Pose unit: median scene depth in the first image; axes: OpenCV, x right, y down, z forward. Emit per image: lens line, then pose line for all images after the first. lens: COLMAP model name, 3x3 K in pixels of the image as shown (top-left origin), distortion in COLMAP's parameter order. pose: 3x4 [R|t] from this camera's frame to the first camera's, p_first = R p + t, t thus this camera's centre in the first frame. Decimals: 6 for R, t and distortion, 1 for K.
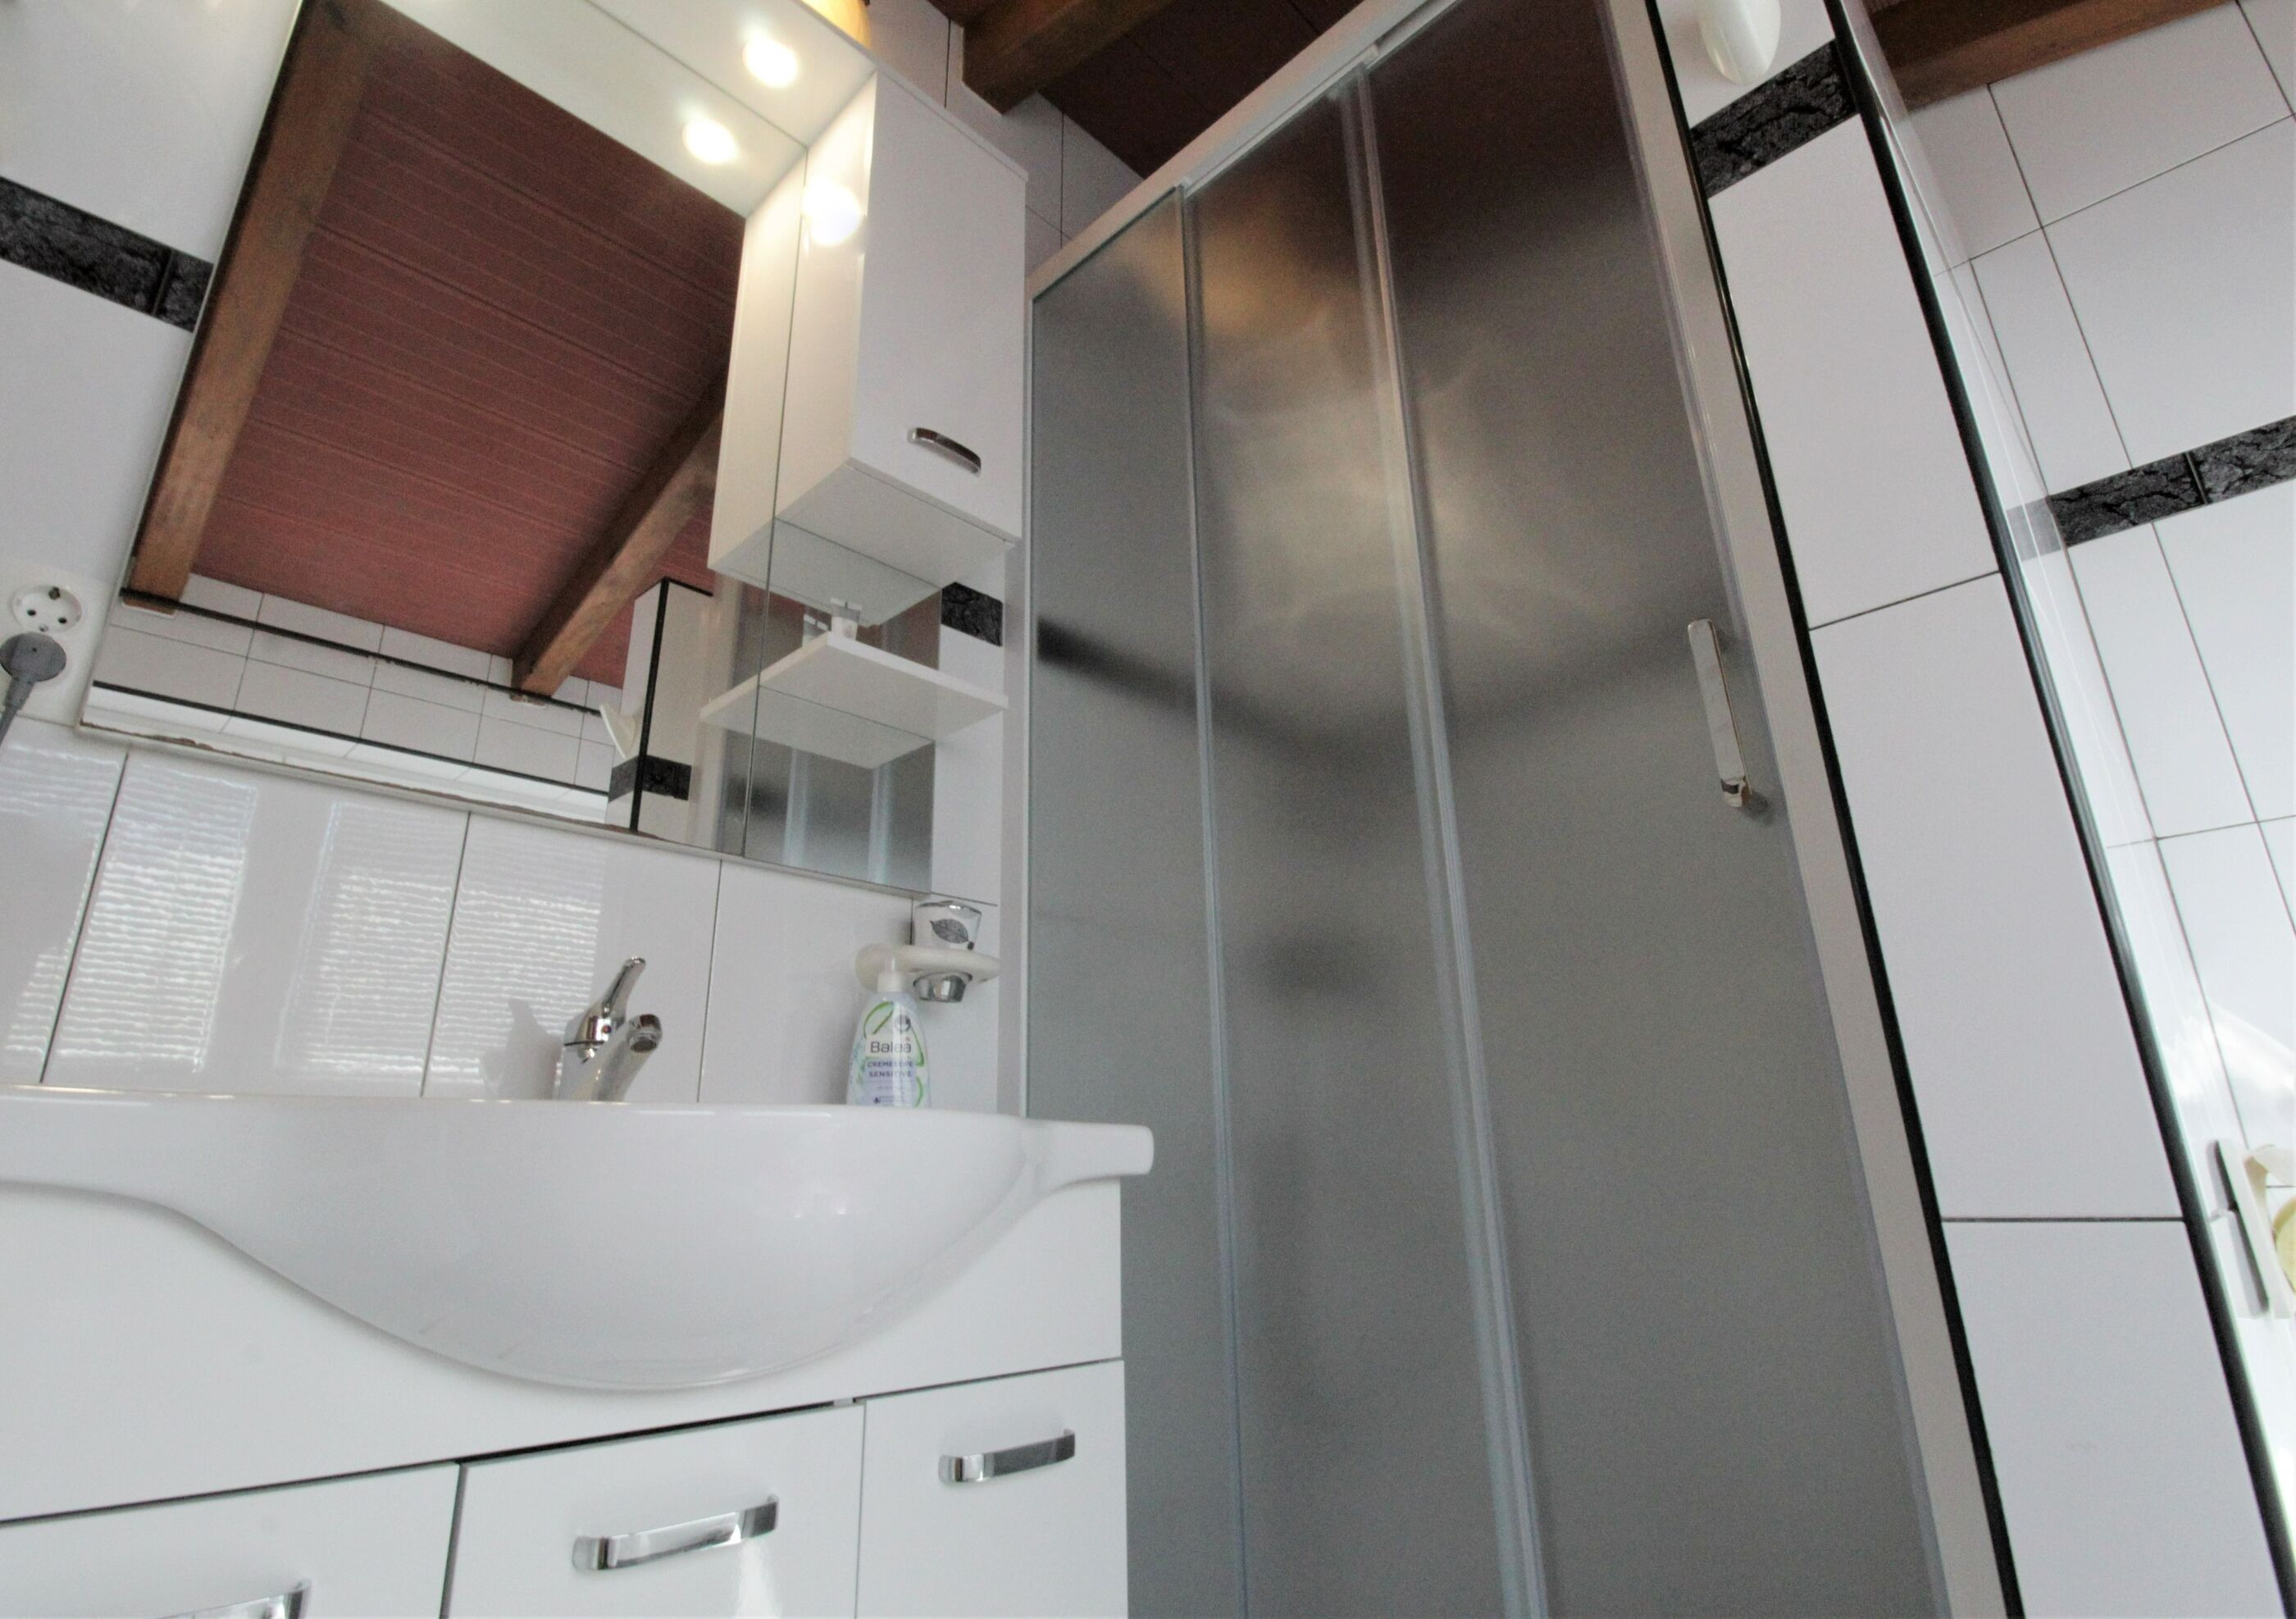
lens RADIAL K [[1141.0, 0, 1103.9], [0, 1141.0, 786.7], [0, 0, 1]] dist [0.015822, -0.025085]
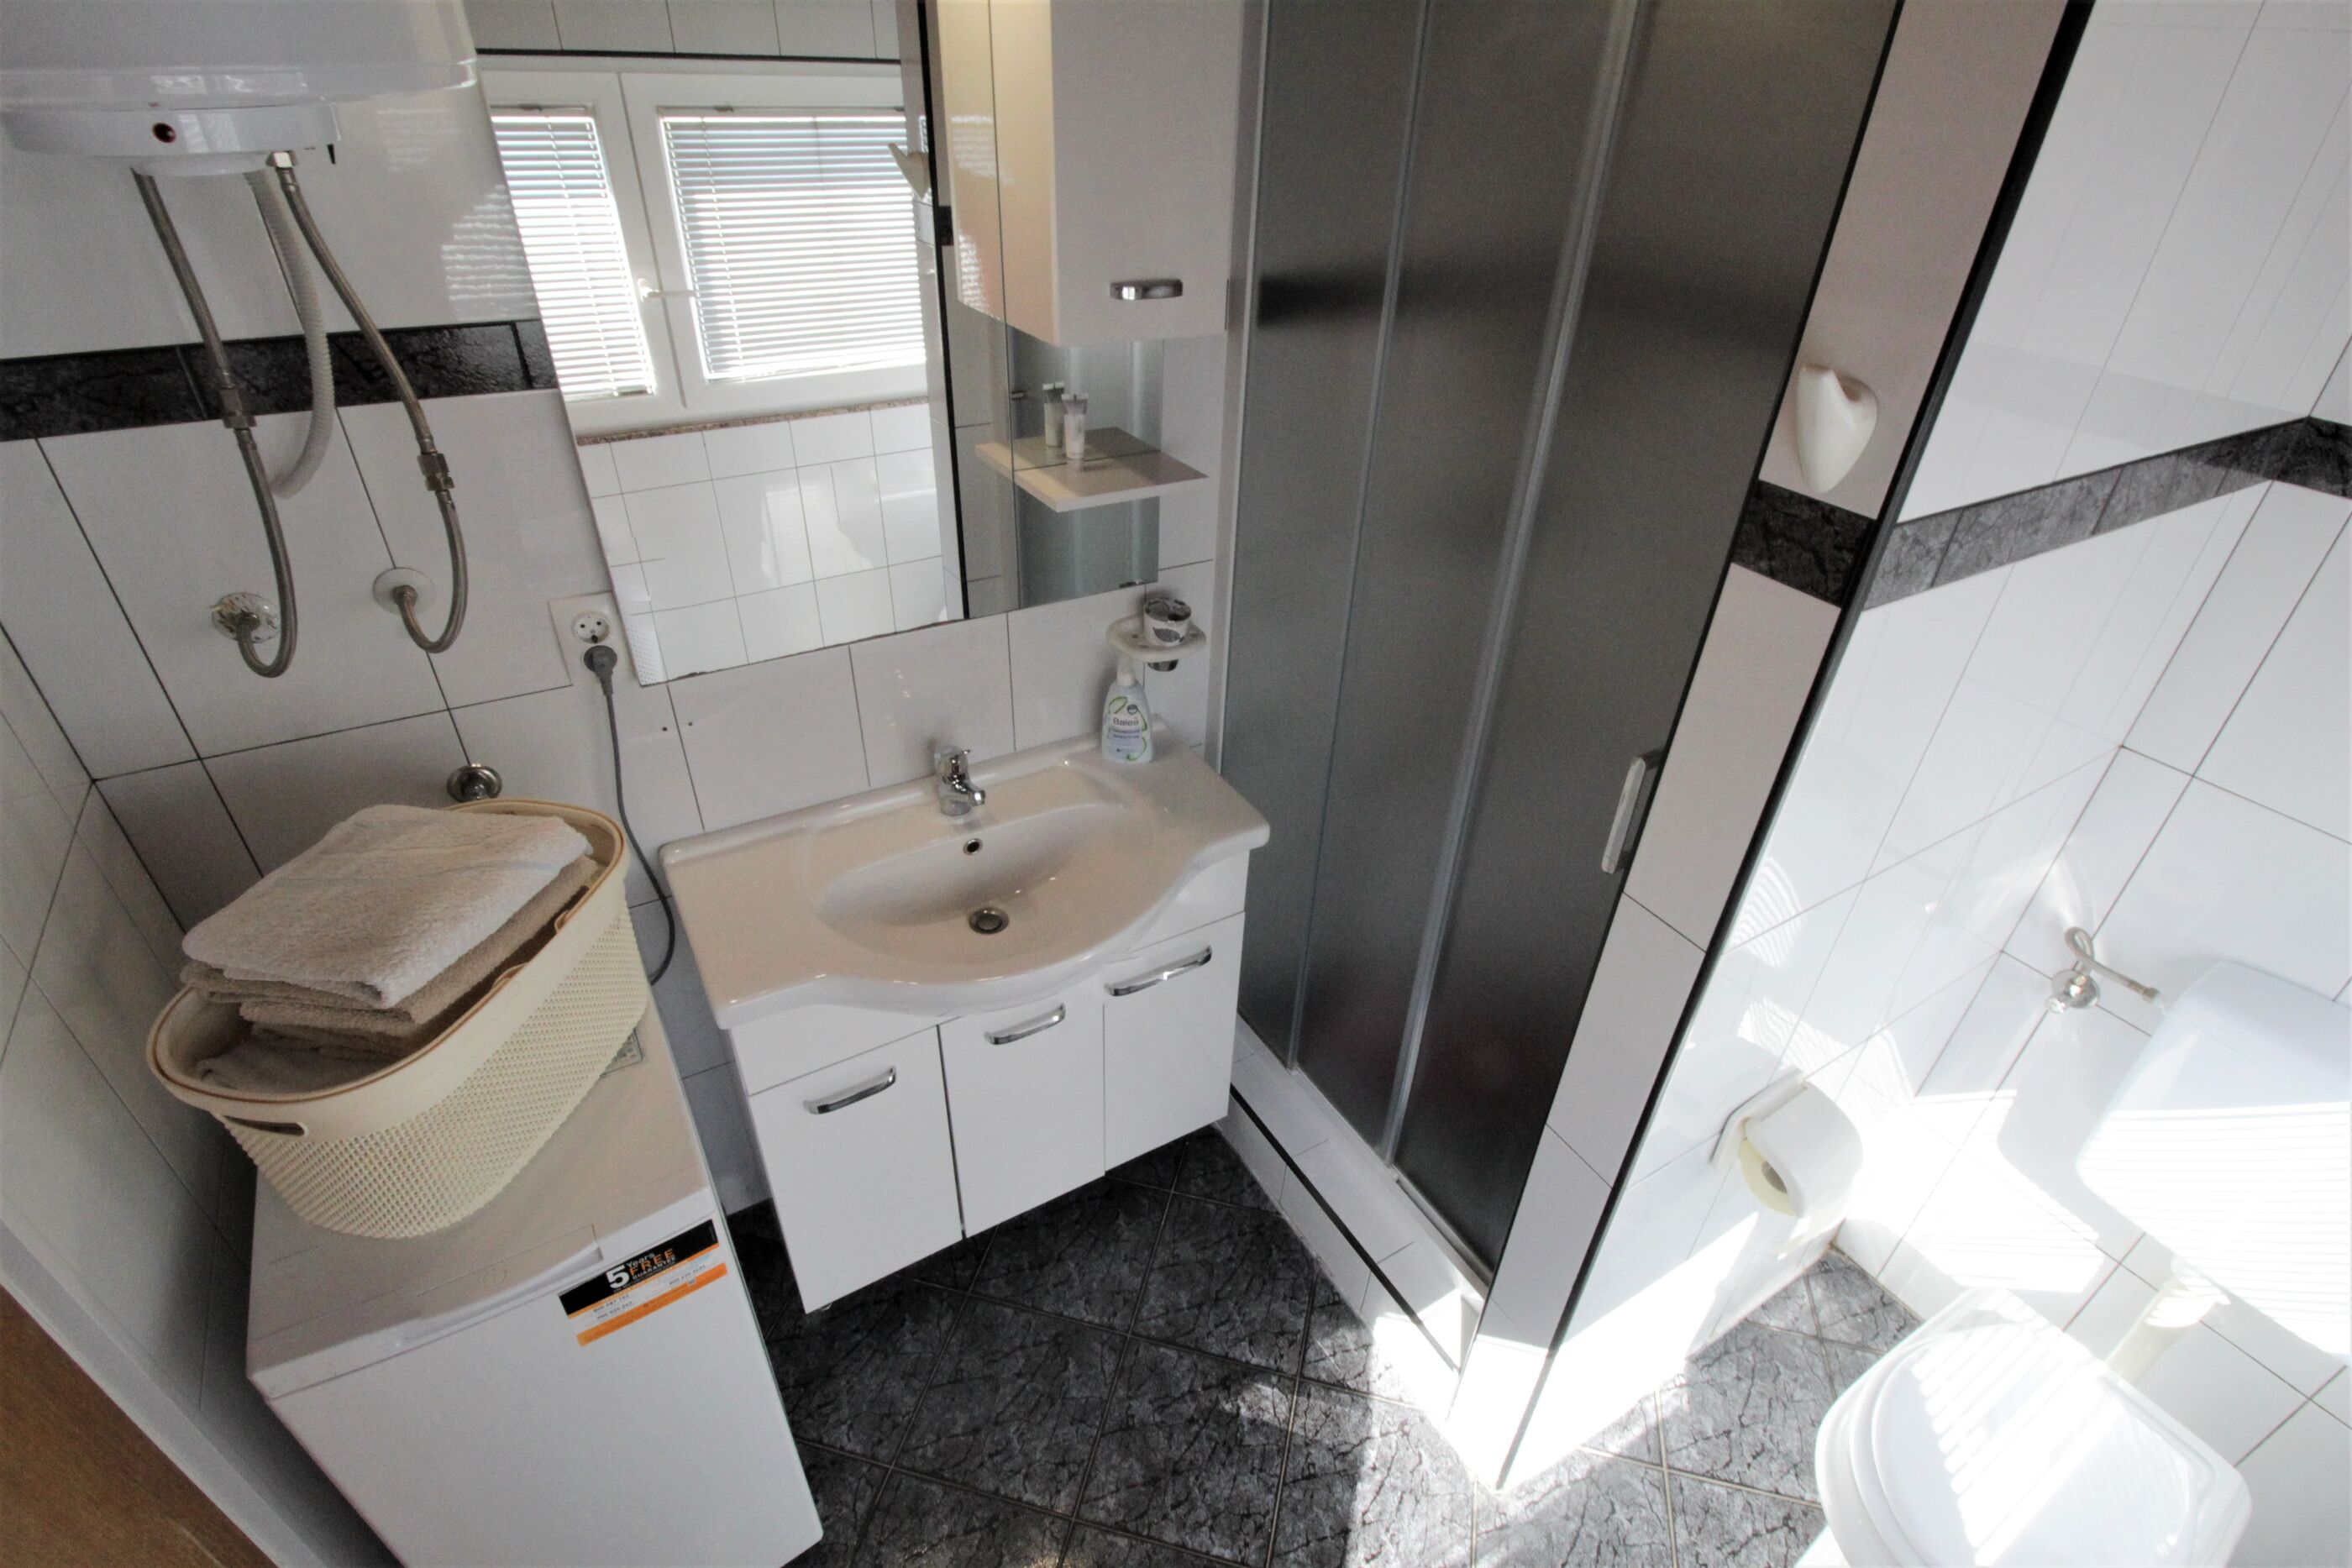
lens RADIAL K [[1092.3, 0, 1197.6], [0, 1092.3, 778.3], [0, 0, 1]] dist [-0.002267, -0.011657]
pose [[0.972623, 0.168251, -0.160301, 0.165798], [0.022547, 0.618219, 0.785682, -0.906627], [0.231293, -0.767787, 0.597501, 0.055486]]
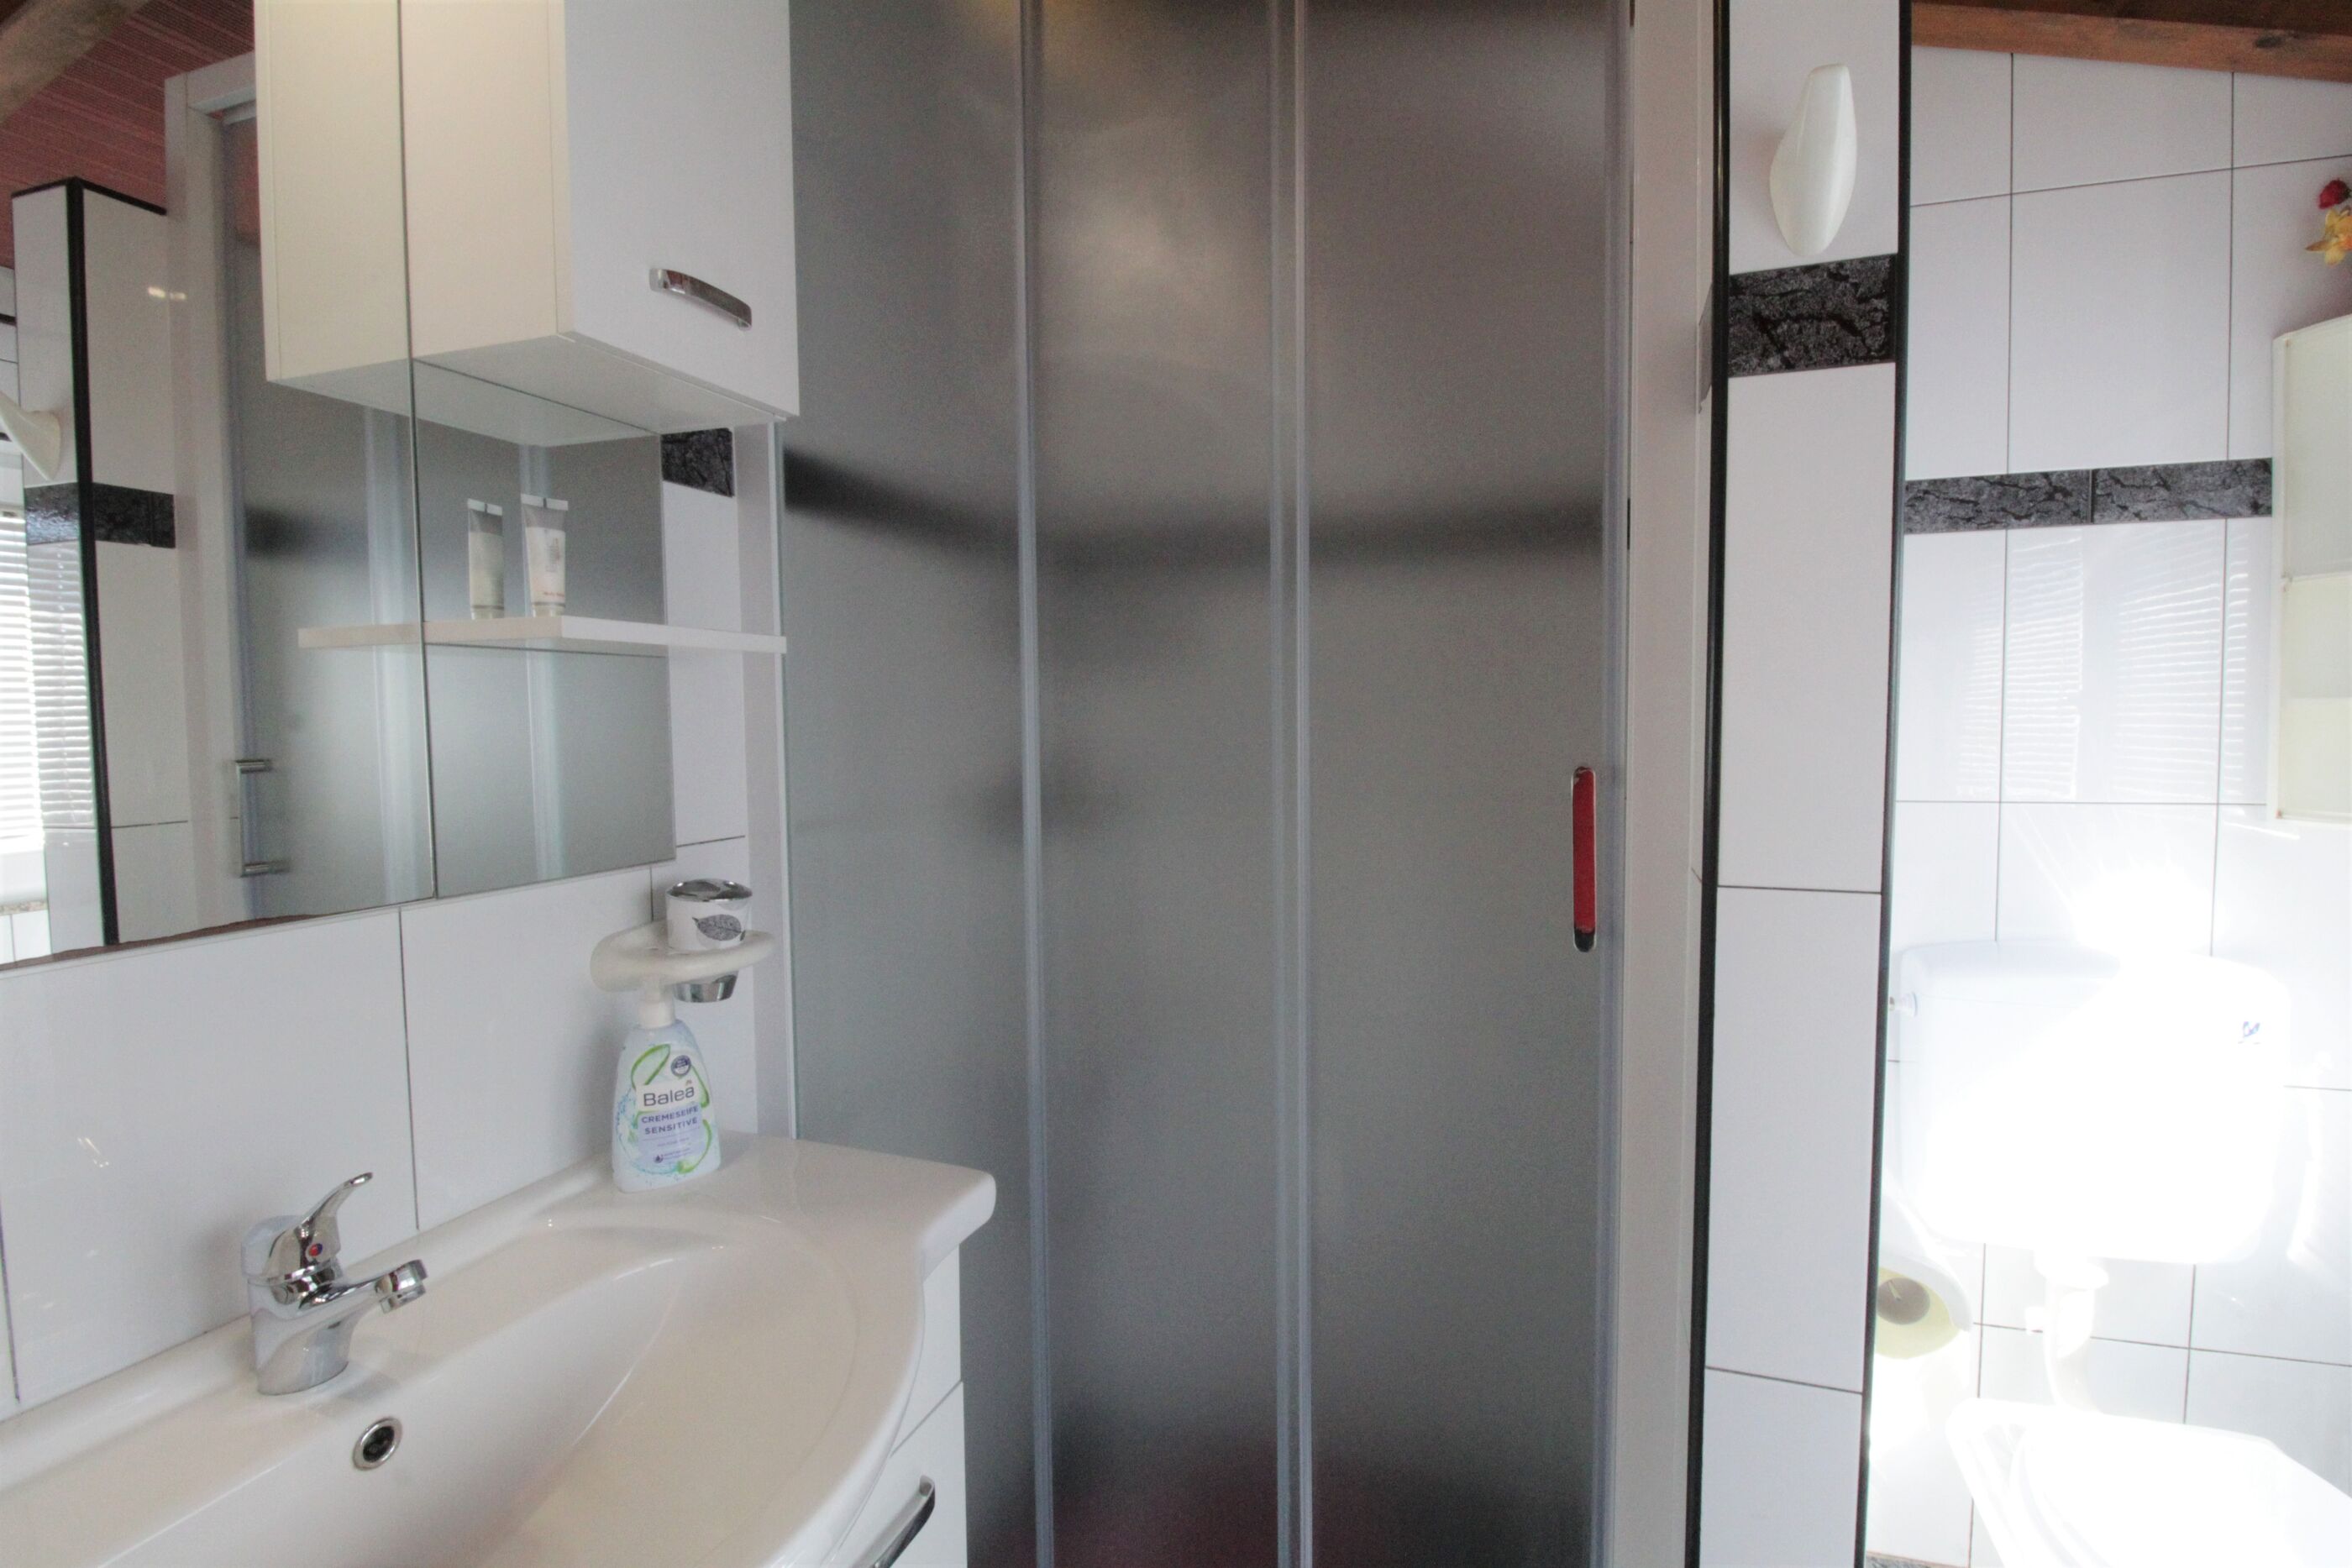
lens RADIAL K [[1095.6, 0, 1208.7], [0, 1095.6, 780.3], [0, 0, 1]] dist [-0.002043, -0.011915]
pose [[0.890820, -0.020073, 0.453913, -0.192164], [-0.151413, 0.928804, 0.338227, -0.327518], [-0.428386, -0.370027, 0.824357, 0.237378]]
